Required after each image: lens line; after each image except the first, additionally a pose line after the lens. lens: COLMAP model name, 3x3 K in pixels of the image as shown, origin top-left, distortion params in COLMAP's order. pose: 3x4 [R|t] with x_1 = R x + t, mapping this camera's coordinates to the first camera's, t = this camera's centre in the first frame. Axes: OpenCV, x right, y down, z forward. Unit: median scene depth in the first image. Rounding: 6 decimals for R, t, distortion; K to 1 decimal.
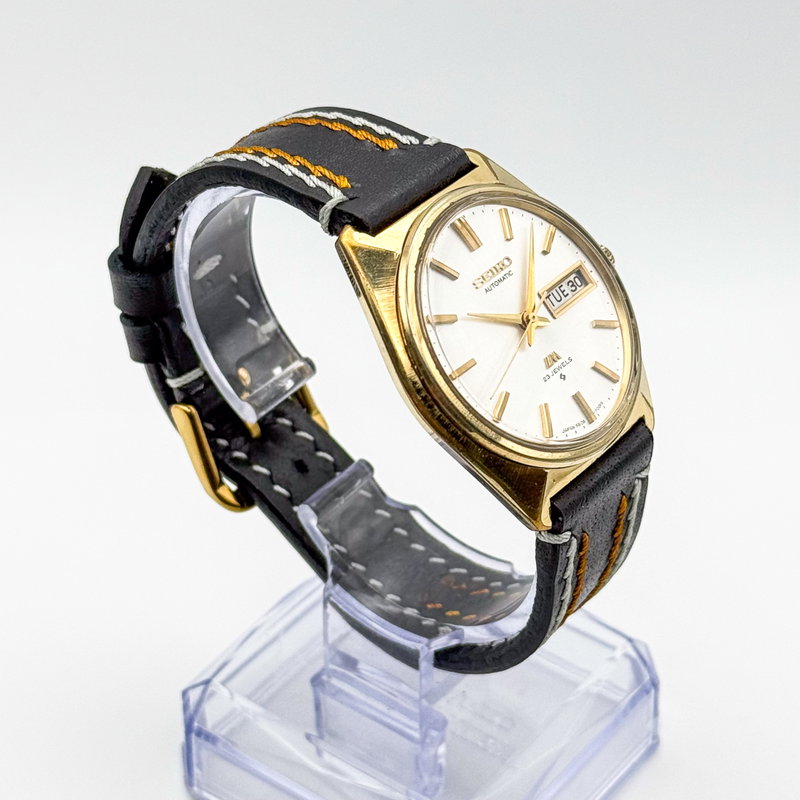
lens RADIAL K [[2386.3, 0, 400.0], [0, 2386.3, 400.0], [0, 0, 1]] dist [0.097145, -0.805057]
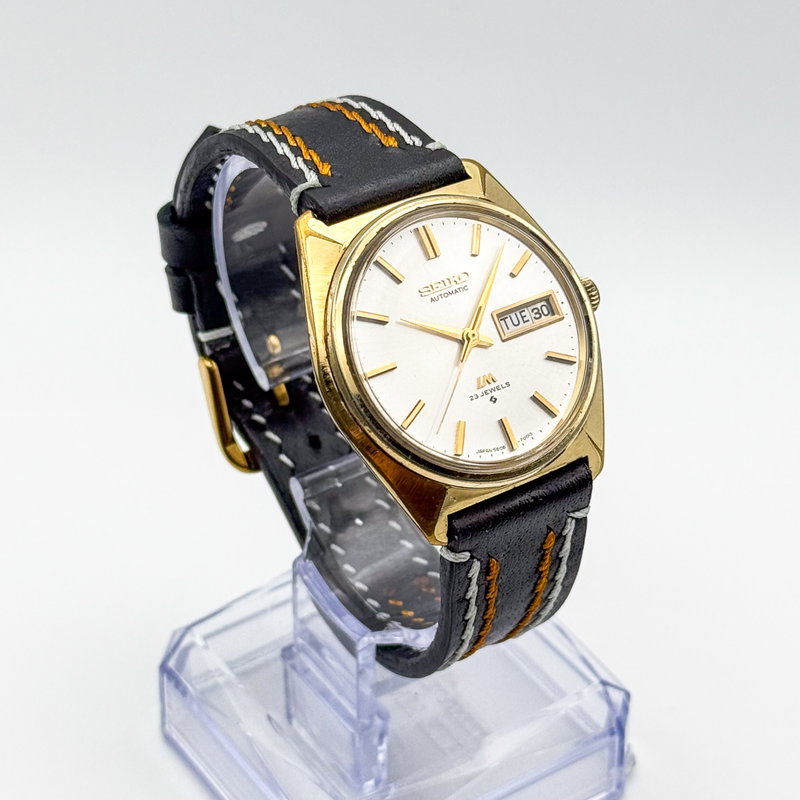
lens RADIAL K [[2386.3, 0, 400.0], [0, 2386.3, 400.0], [0, 0, 1]] dist [0.097145, -0.805057]
pose [[0.946129, 0.199171, -0.255286, 0.278034], [-0.197788, 0.979743, 0.031352, -0.032184], [0.256359, 0.020830, 0.966357, 0.026029]]
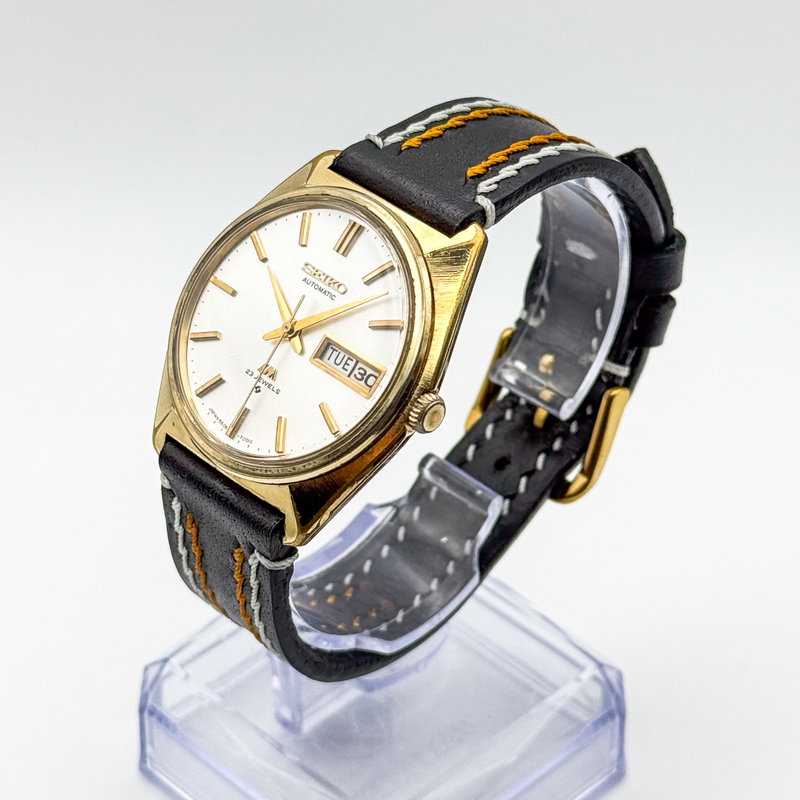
lens RADIAL K [[2386.3, 0, 400.0], [0, 2386.3, 400.0], [0, 0, 1]] dist [0.097145, -0.805057]
pose [[-0.149540, 0.597518, -0.787788, 0.803355], [-0.592760, 0.583520, 0.555104, -0.563769], [0.791375, 0.549979, 0.266925, 0.767991]]
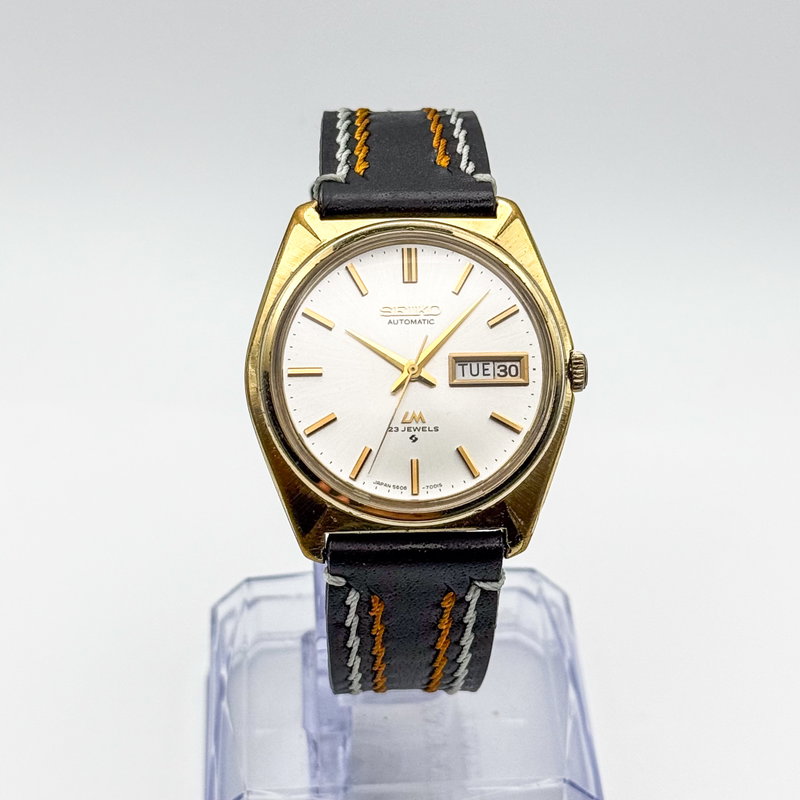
lens RADIAL K [[2386.3, 0, 400.0], [0, 2386.3, 400.0], [0, 0, 1]] dist [0.097145, -0.805057]
pose [[0.648788, 0.463878, -0.603234, 0.622390], [-0.461962, 0.870024, 0.172187, -0.181885], [0.604702, 0.166958, 0.778755, 0.235791]]
